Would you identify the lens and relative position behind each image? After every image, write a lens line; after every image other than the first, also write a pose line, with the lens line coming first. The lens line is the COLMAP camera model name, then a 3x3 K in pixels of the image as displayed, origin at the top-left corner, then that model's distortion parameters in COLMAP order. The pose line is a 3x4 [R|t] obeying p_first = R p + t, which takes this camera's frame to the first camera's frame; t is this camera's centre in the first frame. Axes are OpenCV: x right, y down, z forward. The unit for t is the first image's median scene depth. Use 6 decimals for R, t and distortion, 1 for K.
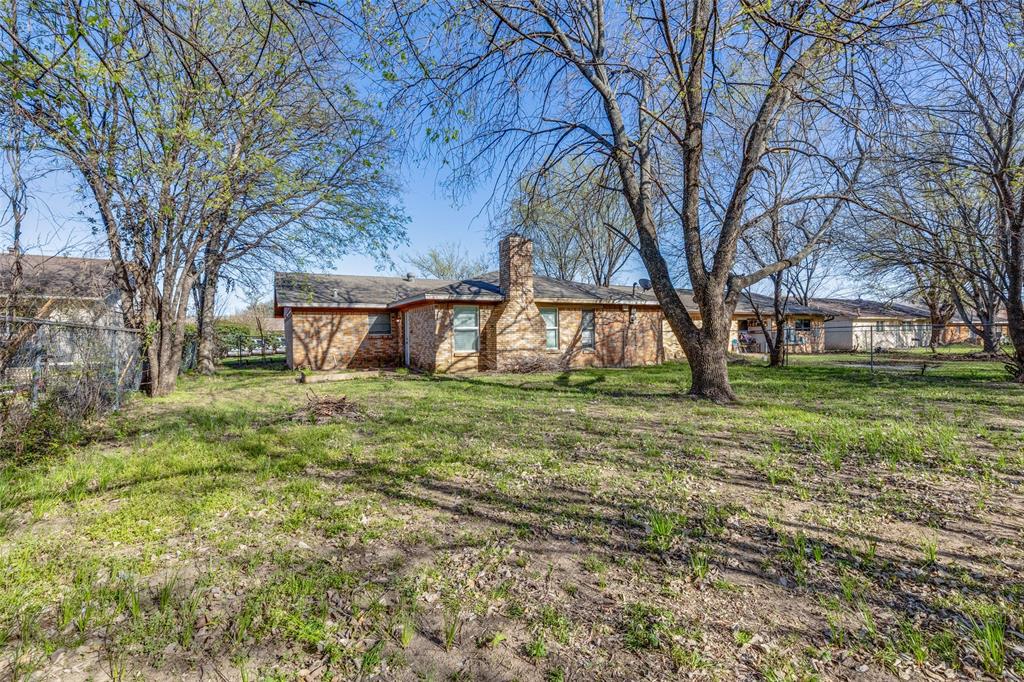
lens RADIAL K [[467.5, 0, 512.8], [0, 467.5, 337.0], [0, 0, 1]] dist [0.002884, 0.000367]
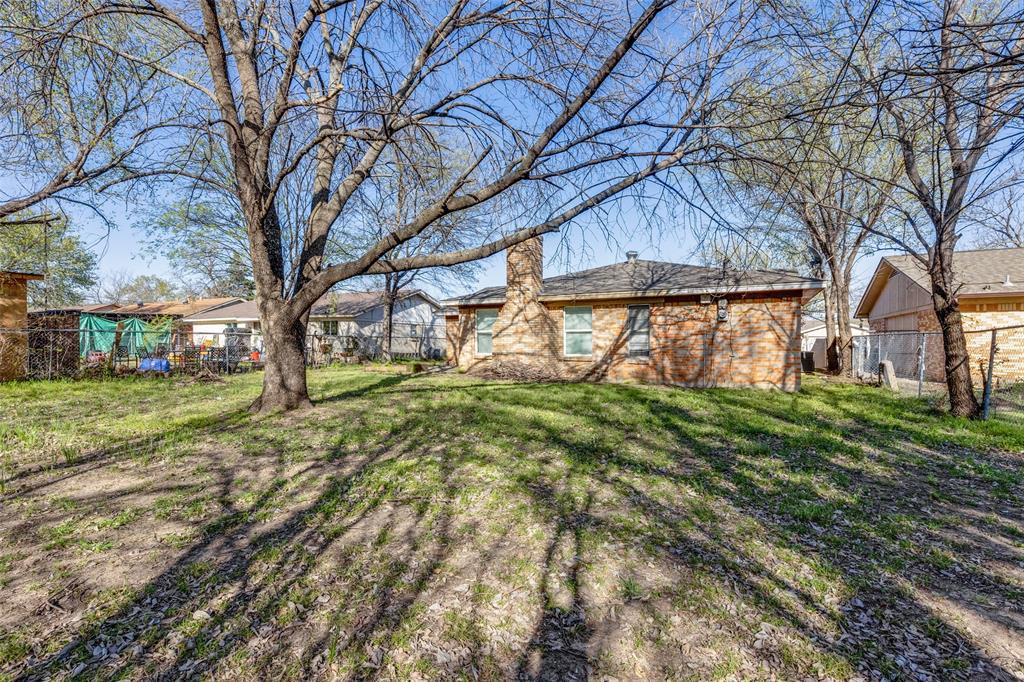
lens RADIAL K [[467.5, 0, 512.7], [0, 467.5, 340.0], [0, 0, 1]] dist [0.002884, 0.000367]
pose [[0.562081, 0.009652, -0.827026, 0.694493], [-0.009181, 0.999943, 0.005431, -0.005134], [0.827031, 0.004540, 0.562138, 0.420322]]
